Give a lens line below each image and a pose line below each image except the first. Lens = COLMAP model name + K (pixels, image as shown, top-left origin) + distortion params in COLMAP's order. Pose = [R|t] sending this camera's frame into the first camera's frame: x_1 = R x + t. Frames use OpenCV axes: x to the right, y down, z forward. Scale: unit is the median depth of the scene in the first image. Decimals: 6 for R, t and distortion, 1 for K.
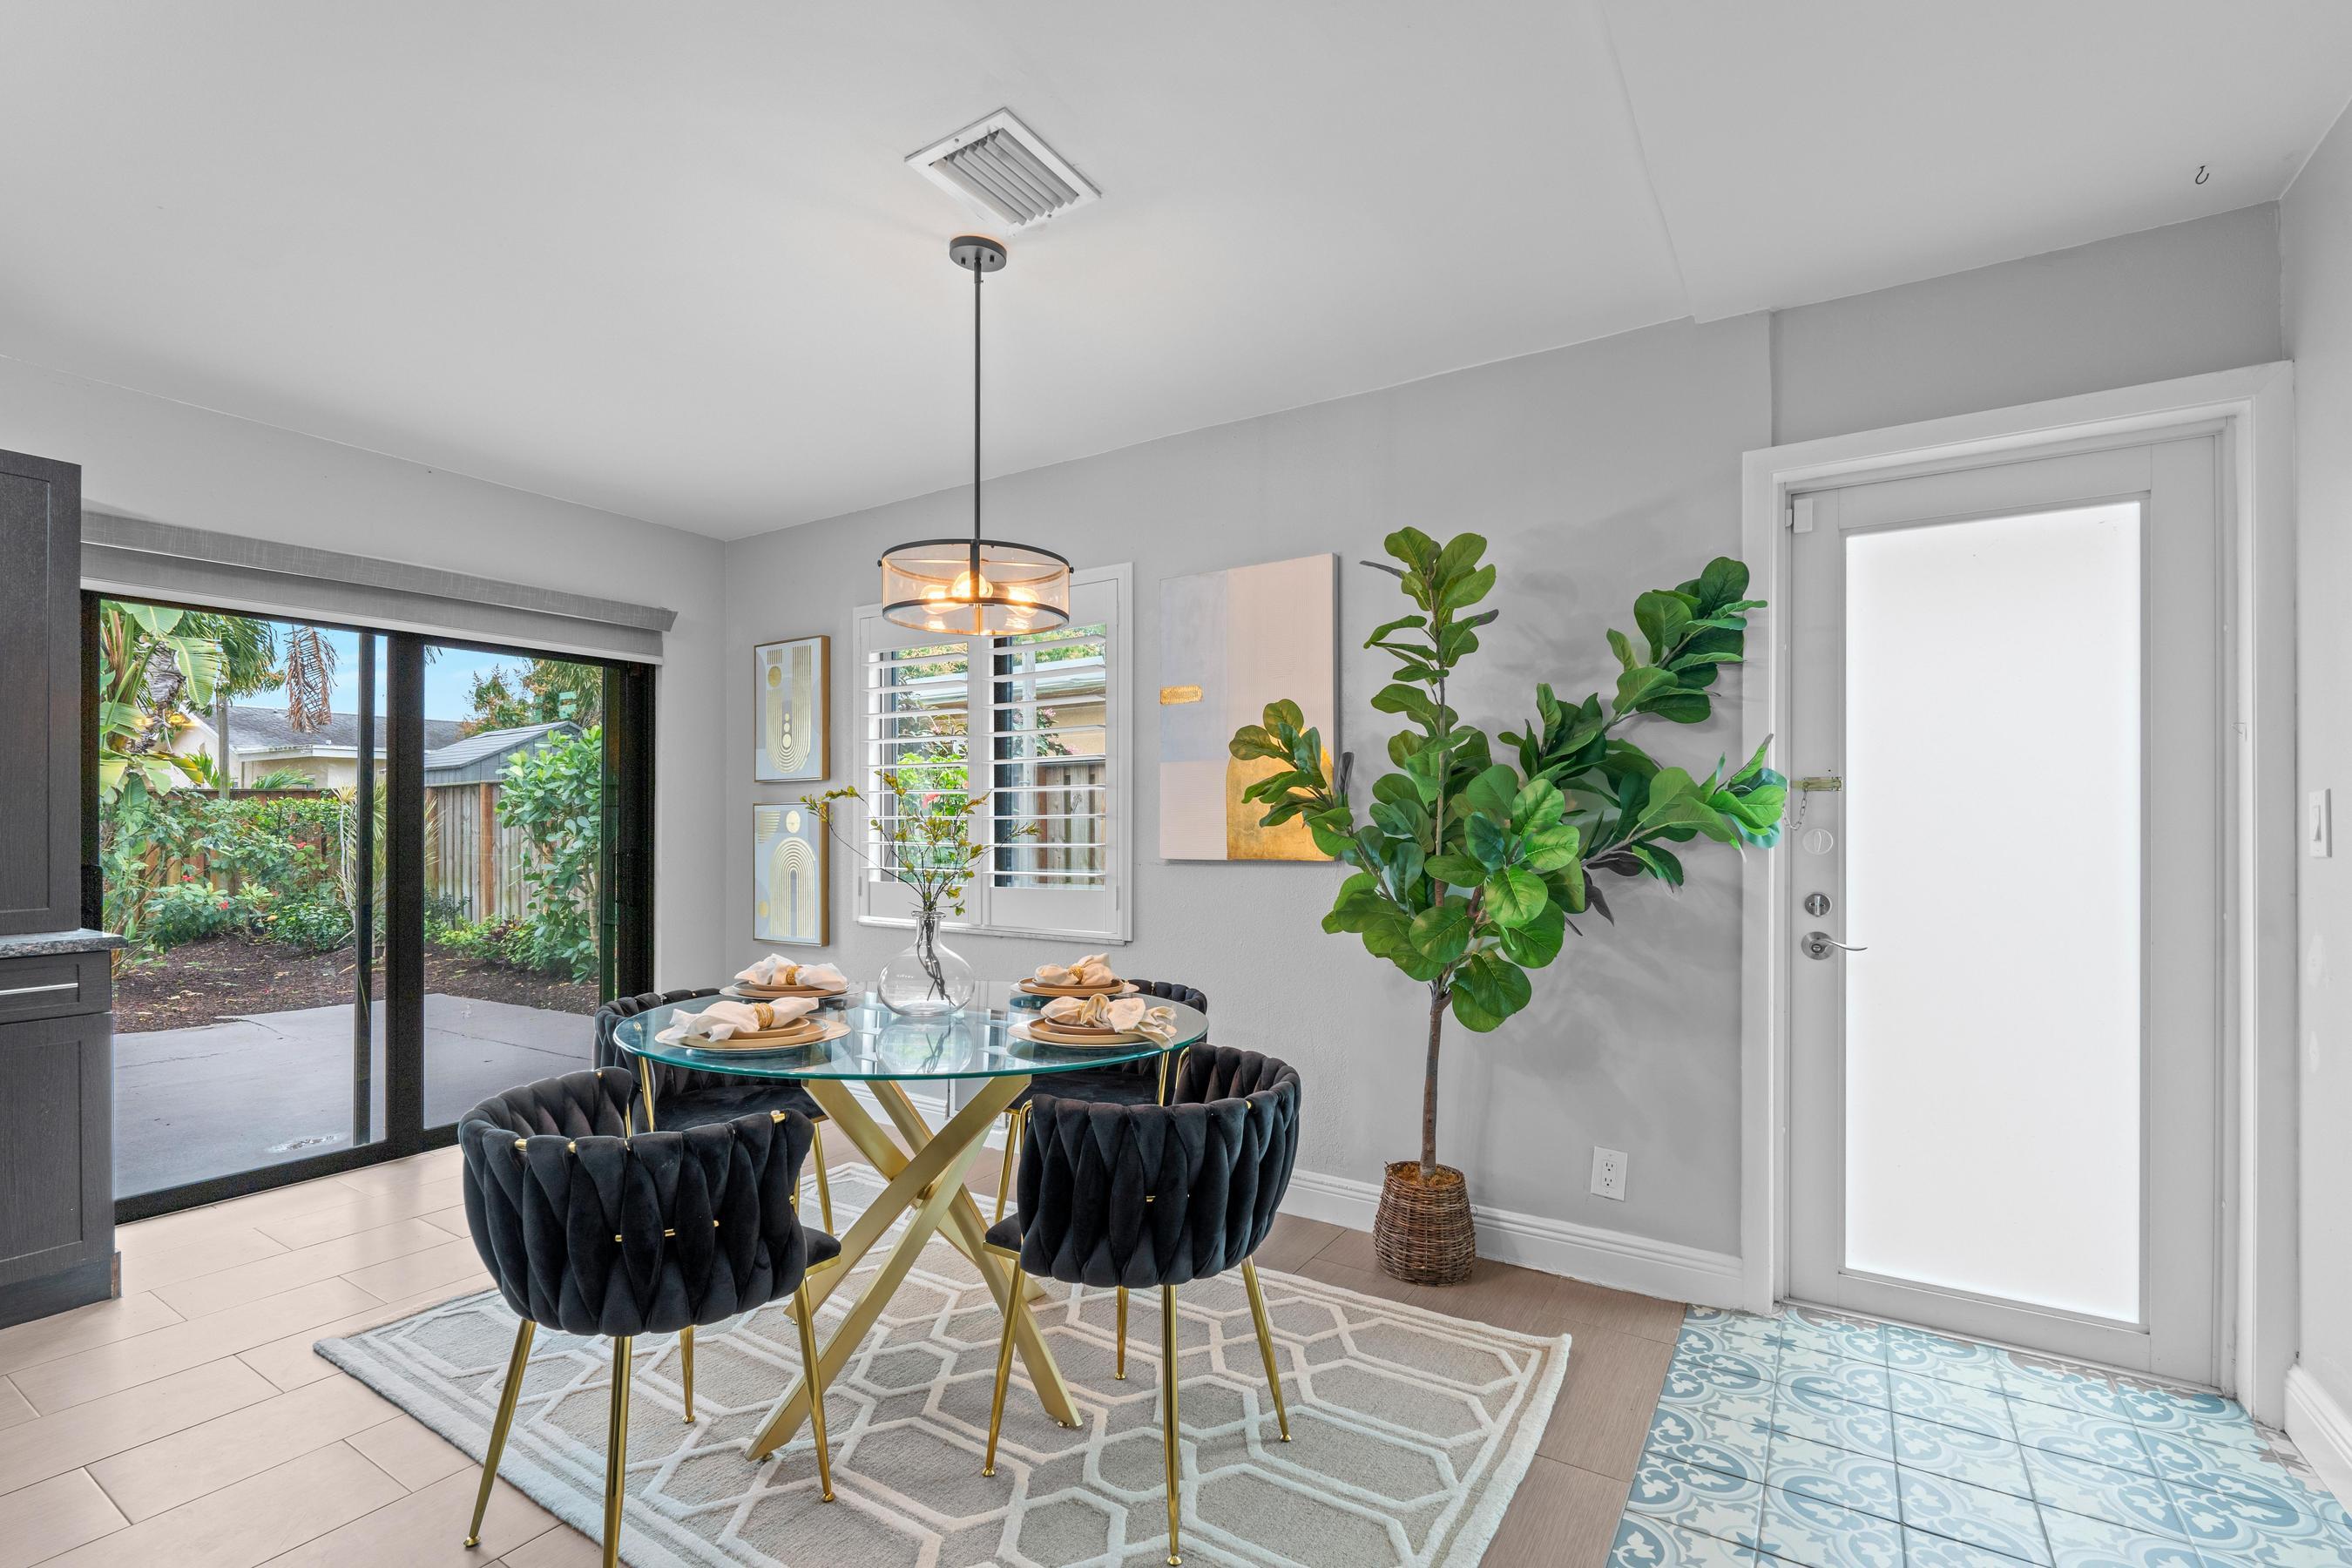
lens RADIAL K [[1035.3, 0, 1183.8], [0, 1035.3, 819.4], [0, 0, 1]] dist [-0.005826, -0.000064]
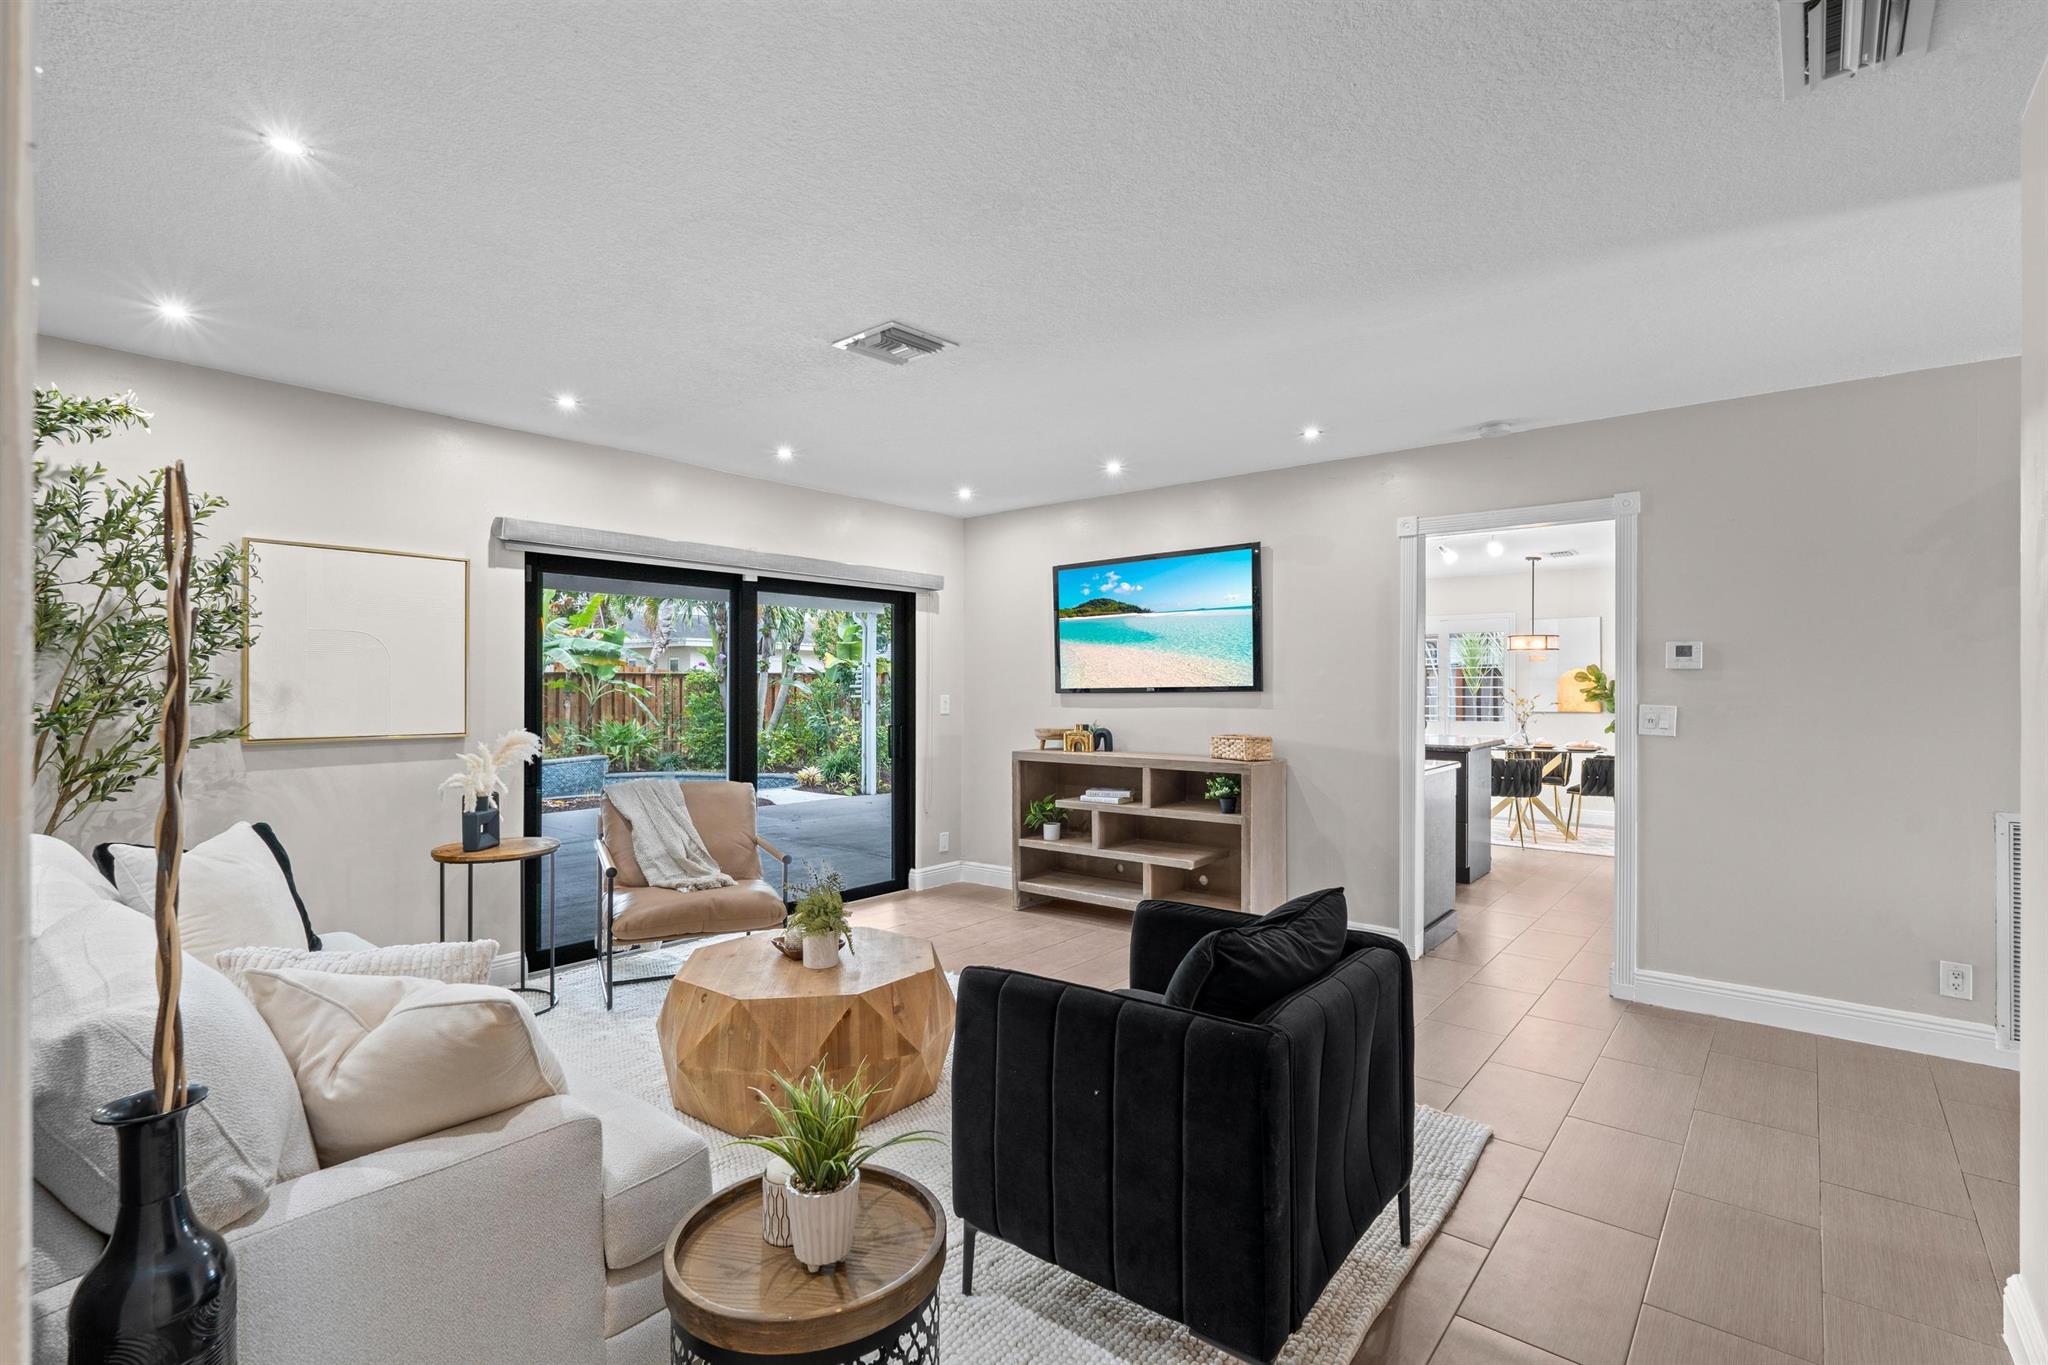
lens RADIAL K [[934.6, 0, 1024.0], [0, 934.6, 682.5], [0, 0, 1]] dist [-0.000261, -0.000002]
pose [[0.992231, 0.002802, -0.124375, -1.504524], [-0.002956, 0.999995, -0.001053, -0.052310], [0.124371, 0.001413, 0.992235, -2.487221]]
